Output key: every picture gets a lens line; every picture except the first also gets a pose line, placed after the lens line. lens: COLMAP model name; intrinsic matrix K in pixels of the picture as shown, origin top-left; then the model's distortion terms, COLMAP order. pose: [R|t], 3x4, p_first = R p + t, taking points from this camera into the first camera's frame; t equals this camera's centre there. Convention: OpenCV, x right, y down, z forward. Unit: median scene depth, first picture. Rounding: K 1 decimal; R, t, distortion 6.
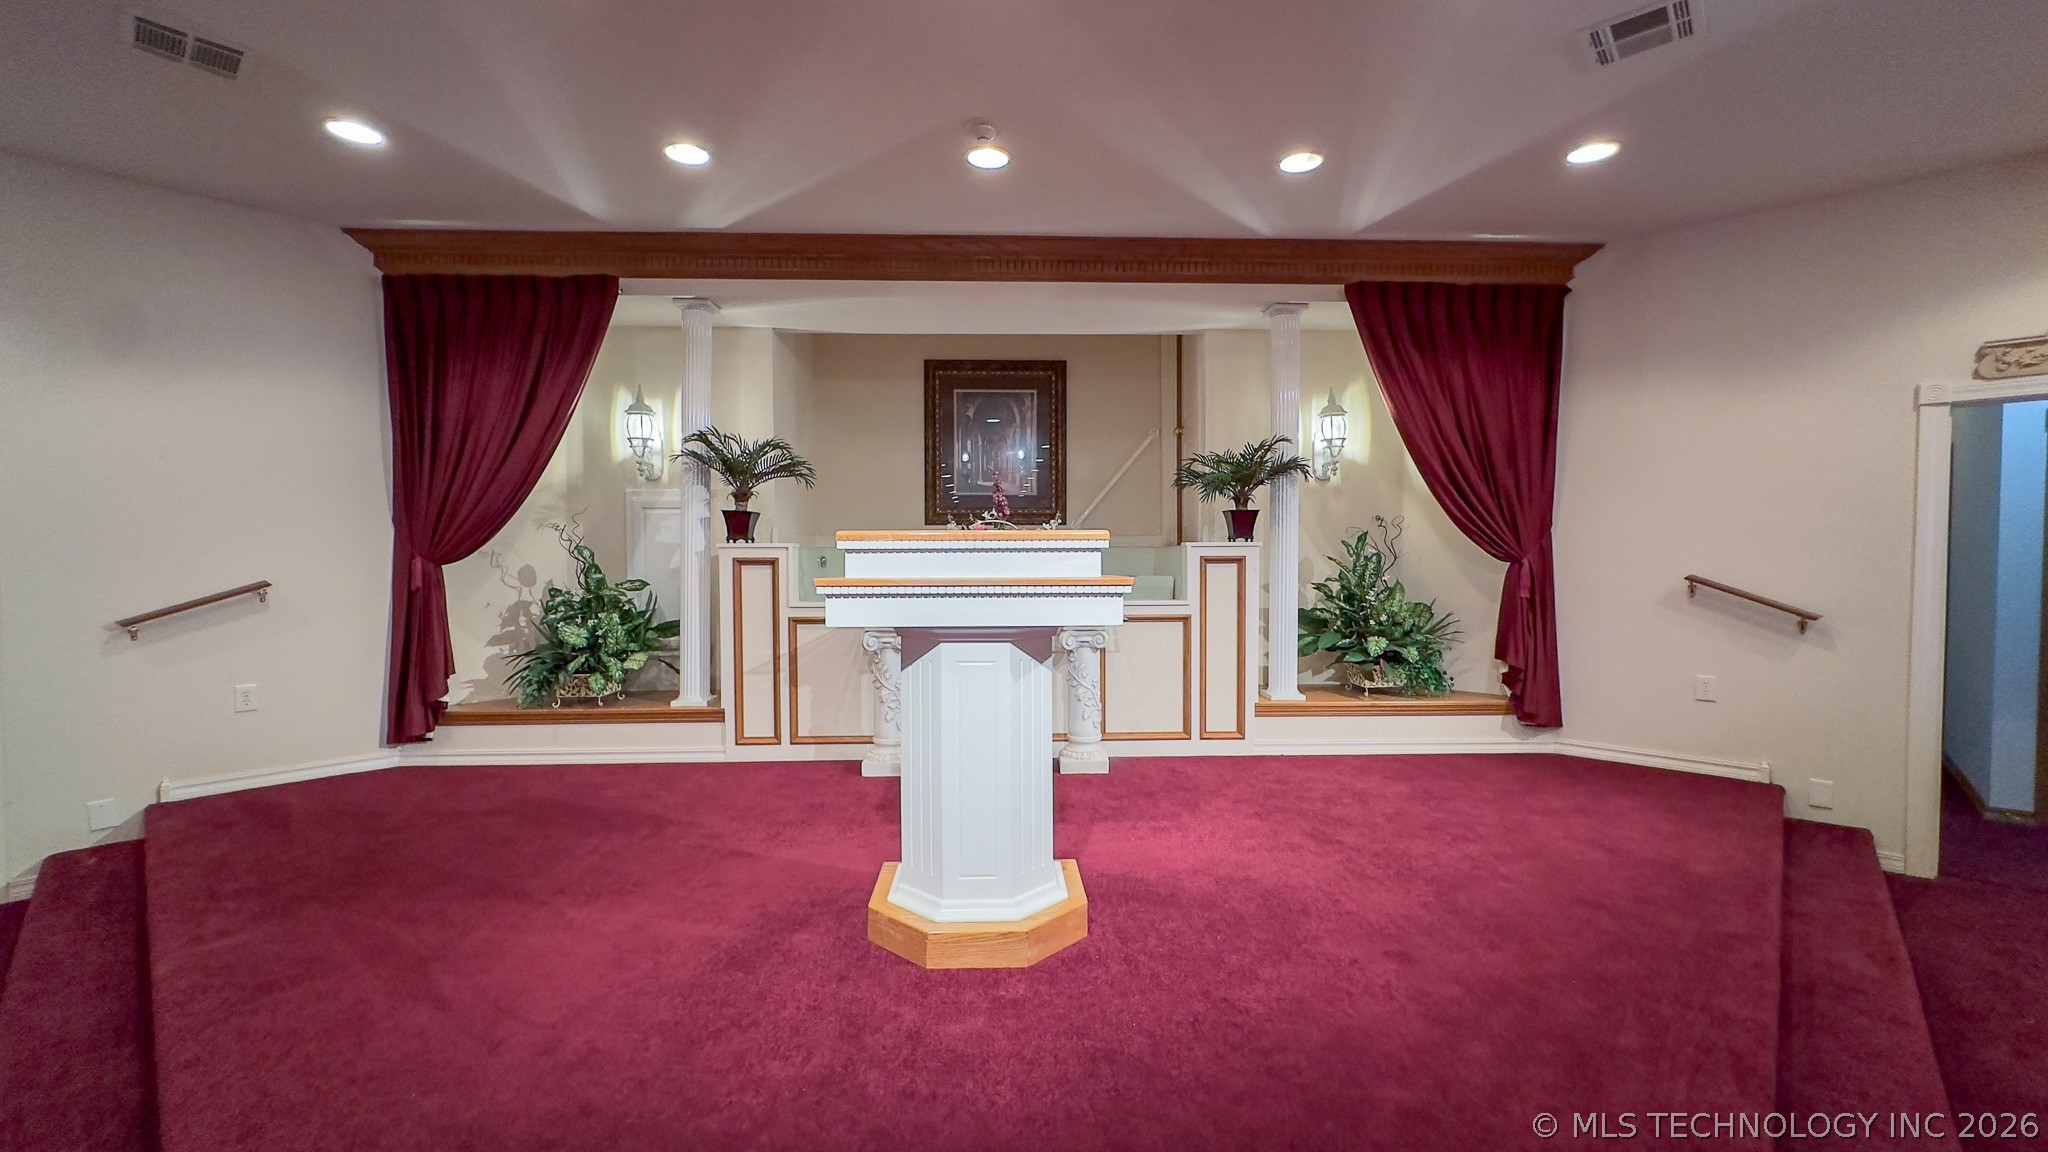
lens RADIAL K [[824.9, 0, 1024.0], [0, 824.9, 576.0], [0, 0, 1]] dist [-0.000636, -0.000491]
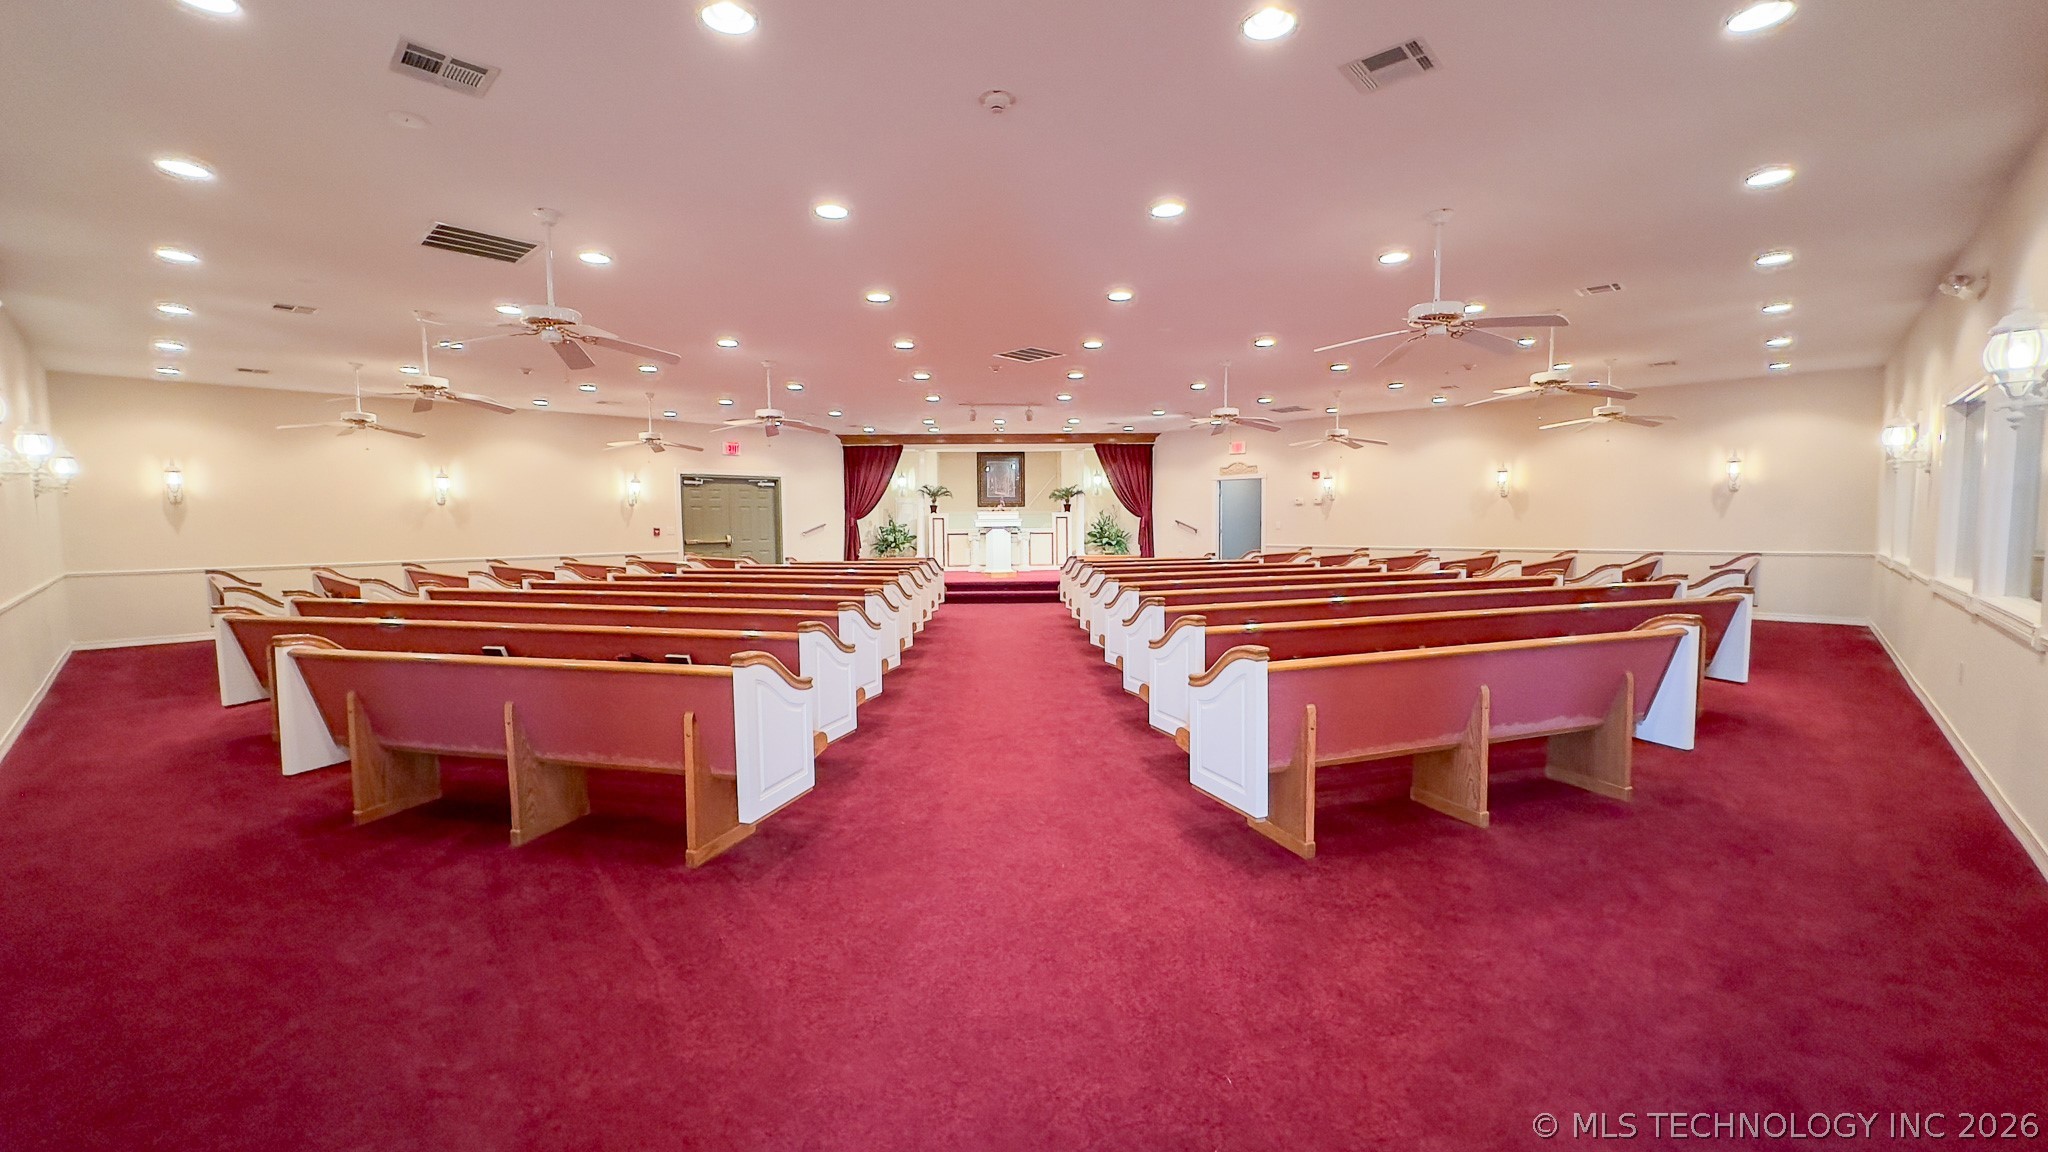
lens RADIAL K [[824.9, 0, 1024.0], [0, 824.9, 576.0], [0, 0, 1]] dist [-0.000636, -0.000491]
pose [[0.999960, -0.006021, -0.006678, 0.092578], [0.006264, 0.999295, 0.037006, 0.107447], [0.006450, -0.037046, 0.999293, -2.772716]]
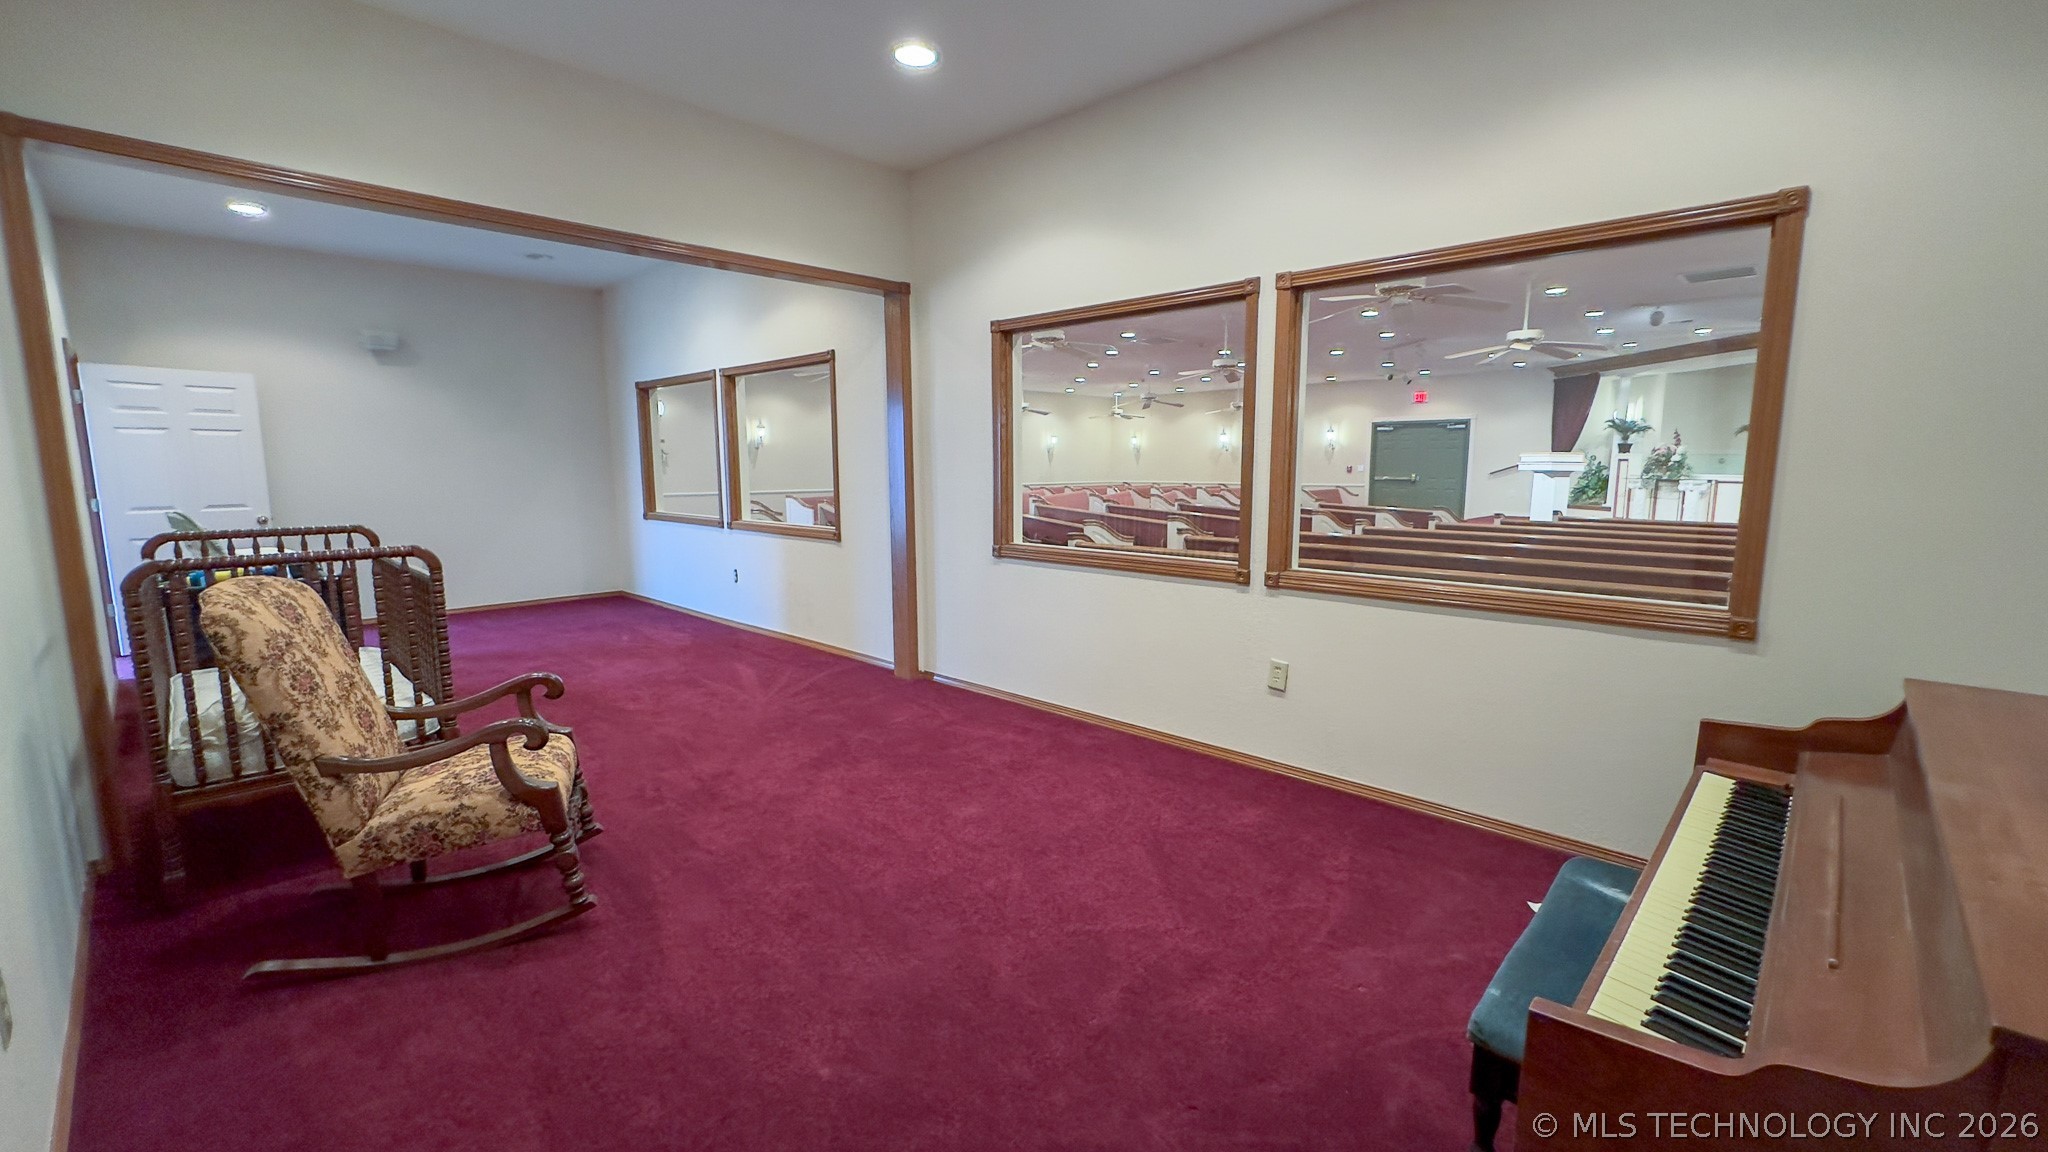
lens RADIAL K [[824.9, 0, 1024.0], [0, 824.9, 576.0], [0, 0, 1]] dist [-0.000636, -0.000491]
pose [[-0.027920, 0.137241, -0.990144, 2.796464], [-0.033972, 0.989828, 0.138155, 0.060631], [0.999033, 0.037495, -0.022974, -1.126047]]
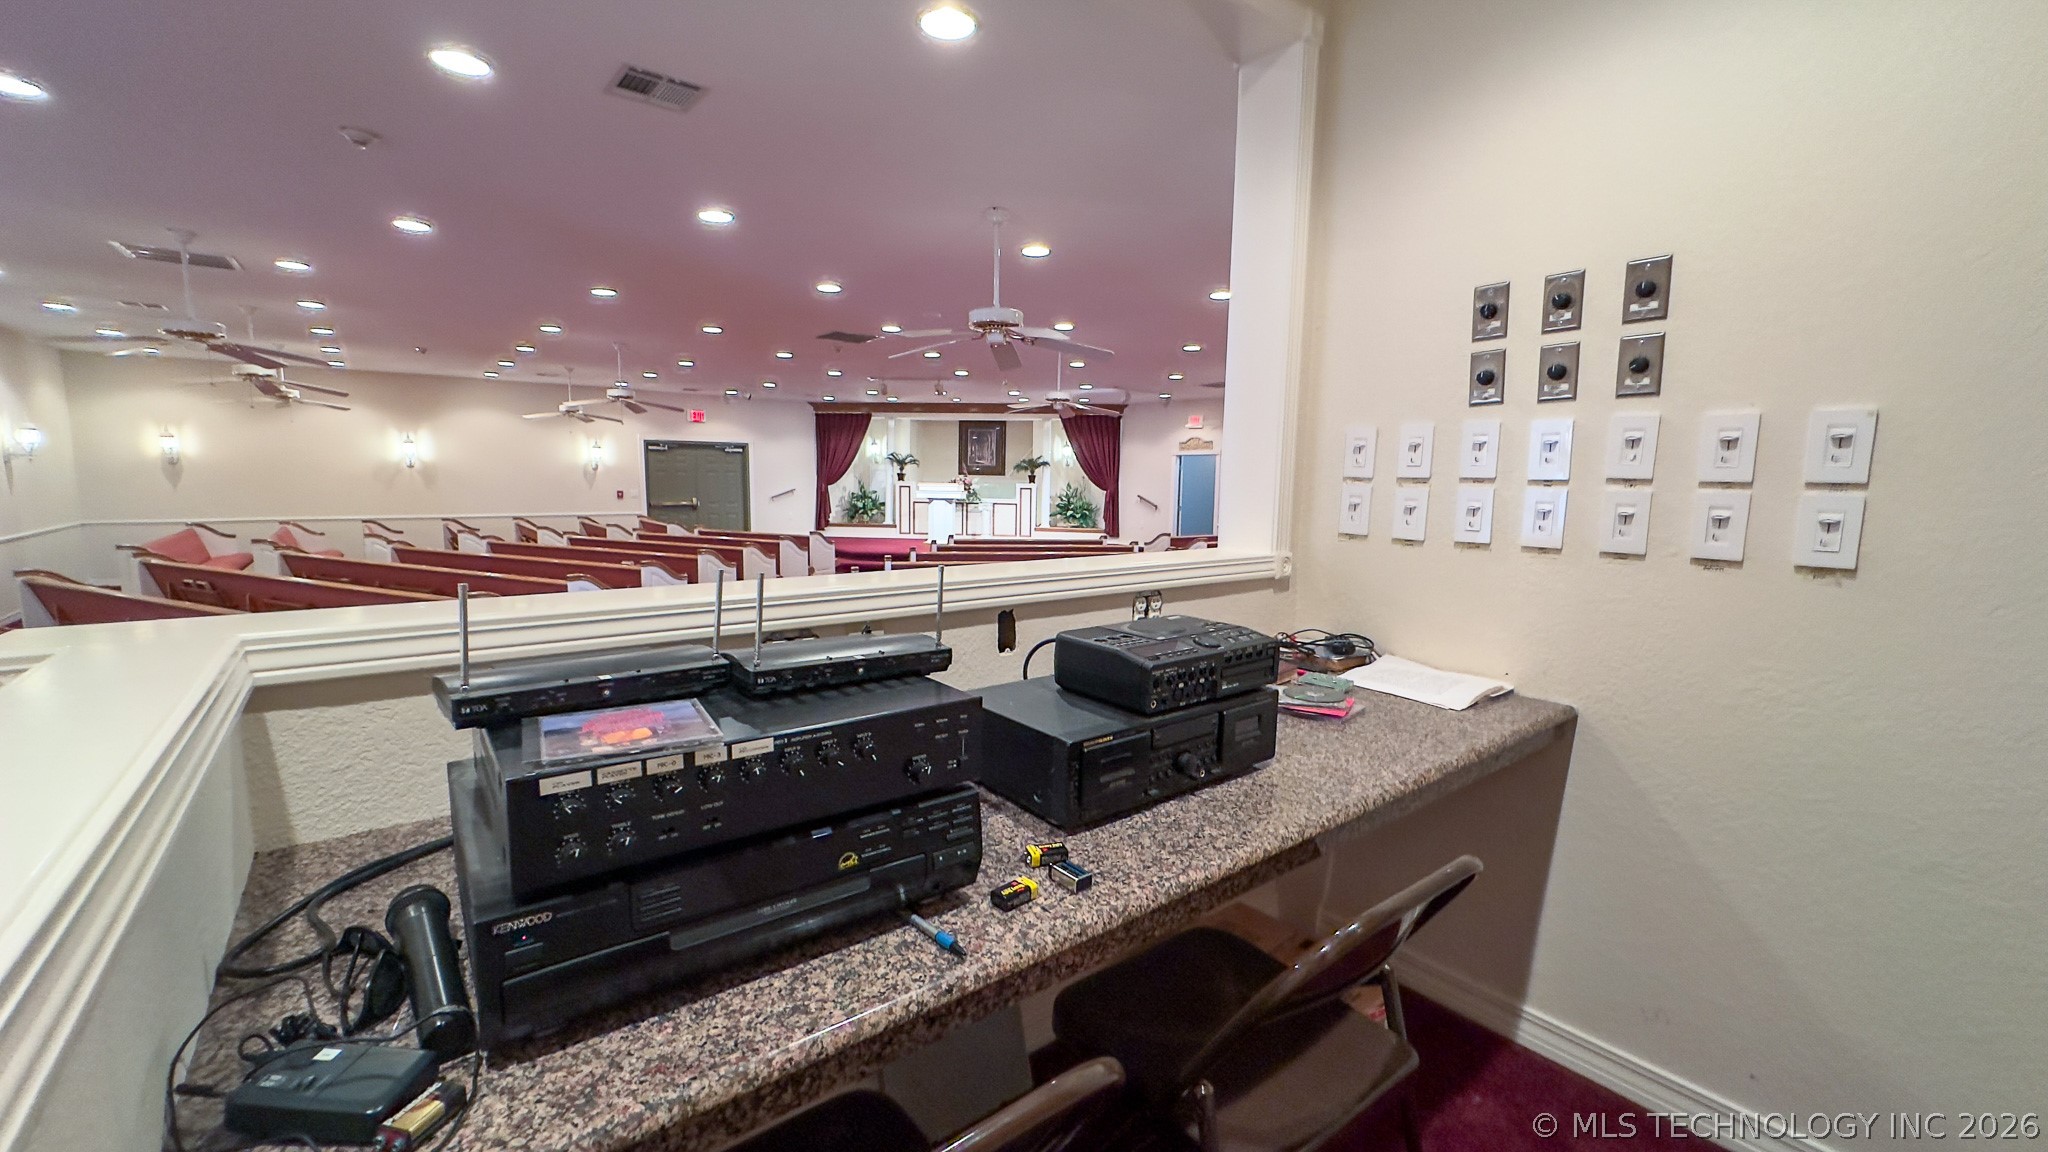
lens RADIAL K [[824.9, 0, 1024.0], [0, 824.9, 576.0], [0, 0, 1]] dist [-0.000636, -0.000491]
pose [[0.987315, 0.037495, -0.154285, 0.825888], [-0.023371, 0.995451, 0.092361, 0.029688], [0.157046, -0.087583, 0.983700, -2.711522]]
